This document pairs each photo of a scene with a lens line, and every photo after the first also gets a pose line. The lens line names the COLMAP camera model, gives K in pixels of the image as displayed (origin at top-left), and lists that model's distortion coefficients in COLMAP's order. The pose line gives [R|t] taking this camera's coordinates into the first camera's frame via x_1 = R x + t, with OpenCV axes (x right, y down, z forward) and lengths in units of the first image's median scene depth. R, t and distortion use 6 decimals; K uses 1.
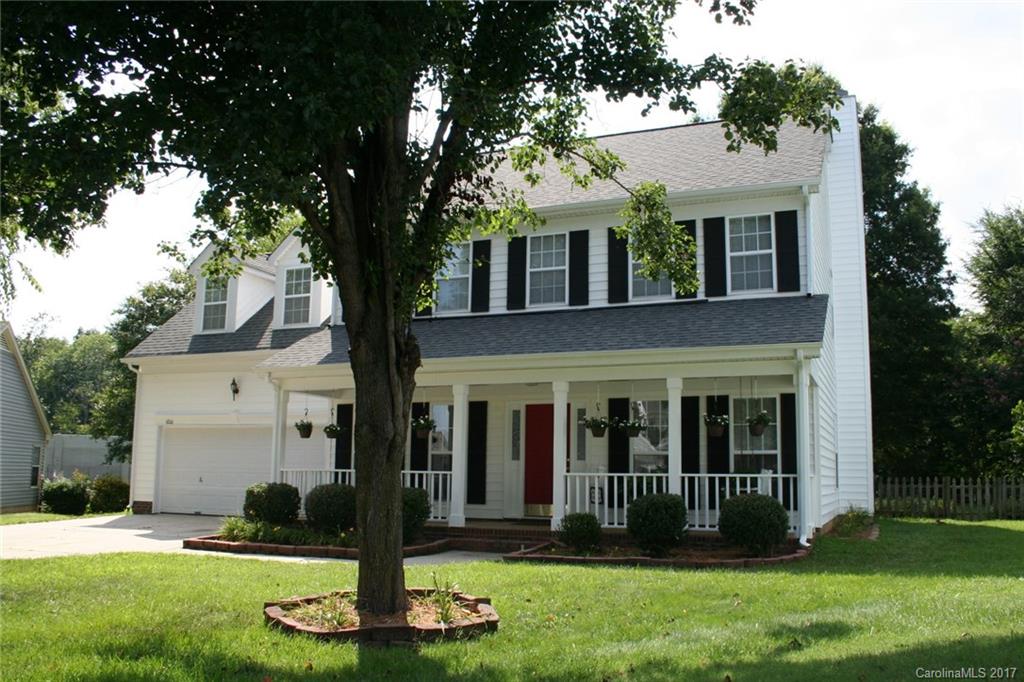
lens RADIAL K [[859.3, 0, 512.0], [0, 859.3, 341.0], [0, 0, 1]] dist [-0.134491, 0.001985]
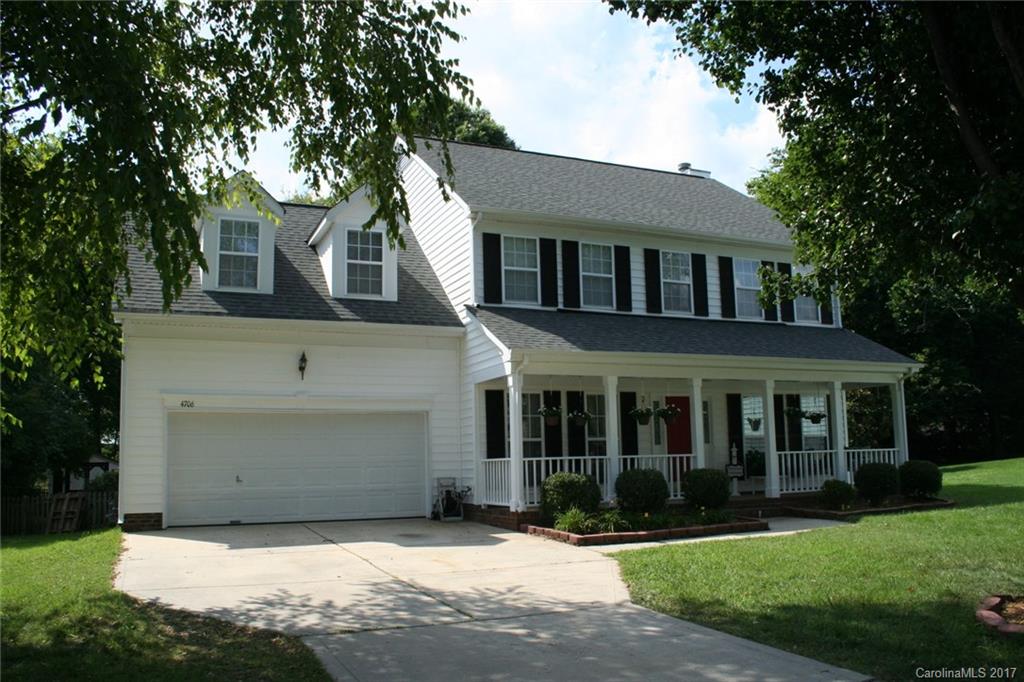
lens RADIAL K [[818.5, 0, 512.1], [0, 818.5, 354.5], [0, 0, 1]] dist [-0.132957, -0.000509]
pose [[0.694627, 0.065005, 0.716427, -0.830139], [-0.081529, 0.996606, -0.011380, 0.042697], [-0.714735, -0.050505, 0.697569, 0.346288]]
